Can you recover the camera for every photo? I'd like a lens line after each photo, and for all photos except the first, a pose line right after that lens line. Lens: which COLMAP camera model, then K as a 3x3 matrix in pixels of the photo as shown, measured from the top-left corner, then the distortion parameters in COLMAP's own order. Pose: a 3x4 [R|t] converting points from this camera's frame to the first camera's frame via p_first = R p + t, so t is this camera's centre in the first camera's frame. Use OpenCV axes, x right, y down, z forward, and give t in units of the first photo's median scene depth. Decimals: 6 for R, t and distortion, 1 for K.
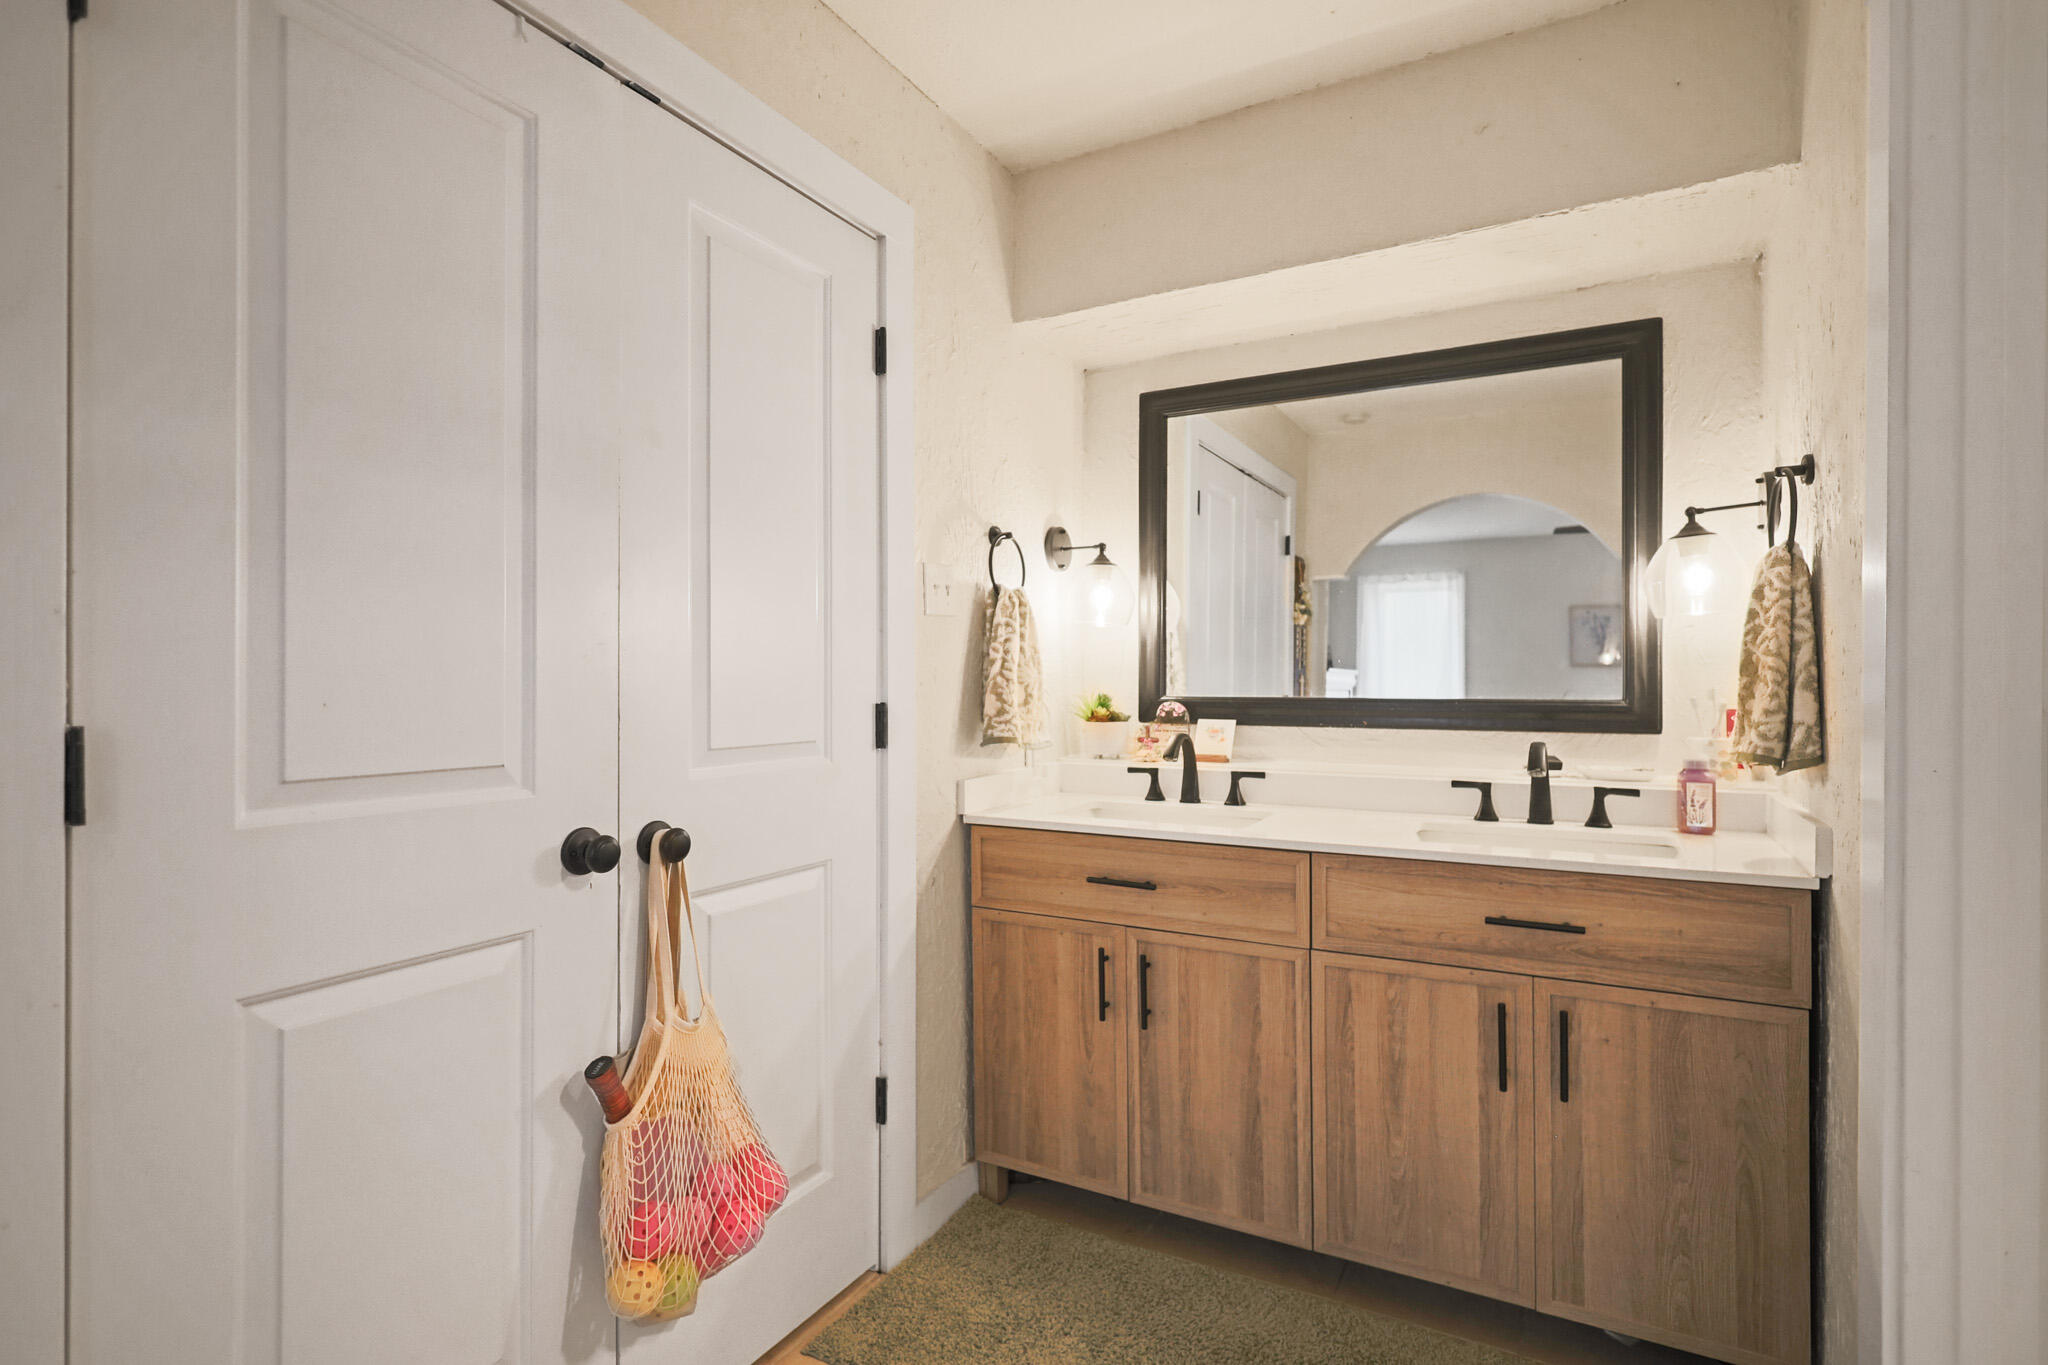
lens RADIAL K [[1014.1, 0, 1022.7], [0, 1014.1, 678.6], [0, 0, 1]] dist [0.003358, 0.000332]
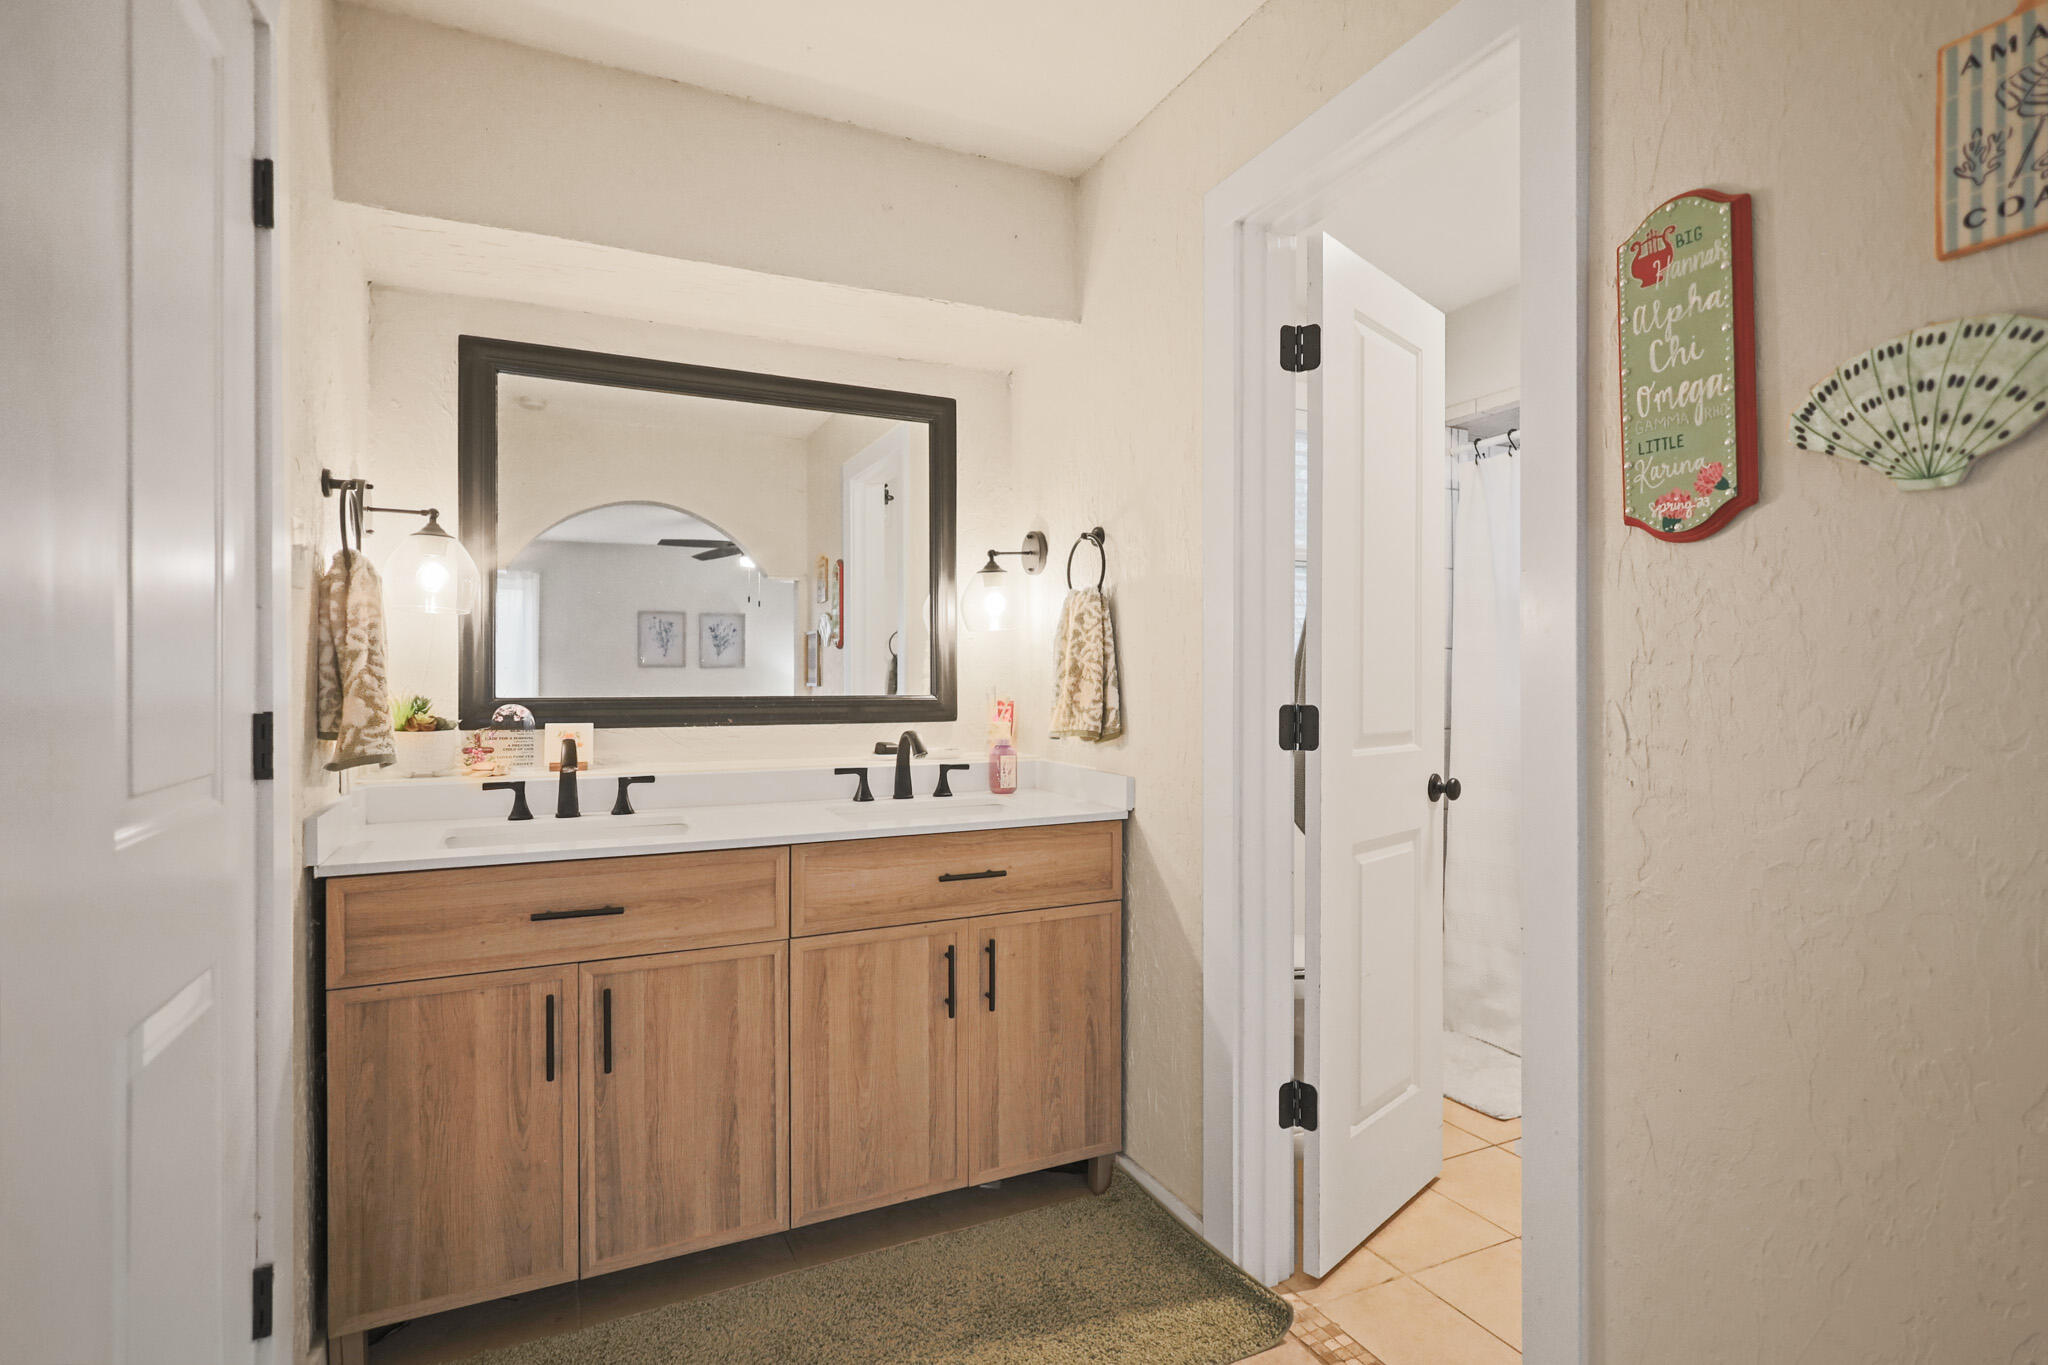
lens RADIAL K [[999.6, 0, 1017.3], [0, 999.6, 677.2], [0, 0, 1]] dist [0.010797, -0.006633]
pose [[0.585176, 0.001985, 0.810904, -0.387566], [-0.001935, 0.999998, -0.001051, 0.000017], [-0.810904, -0.000954, 0.585179, 0.201760]]
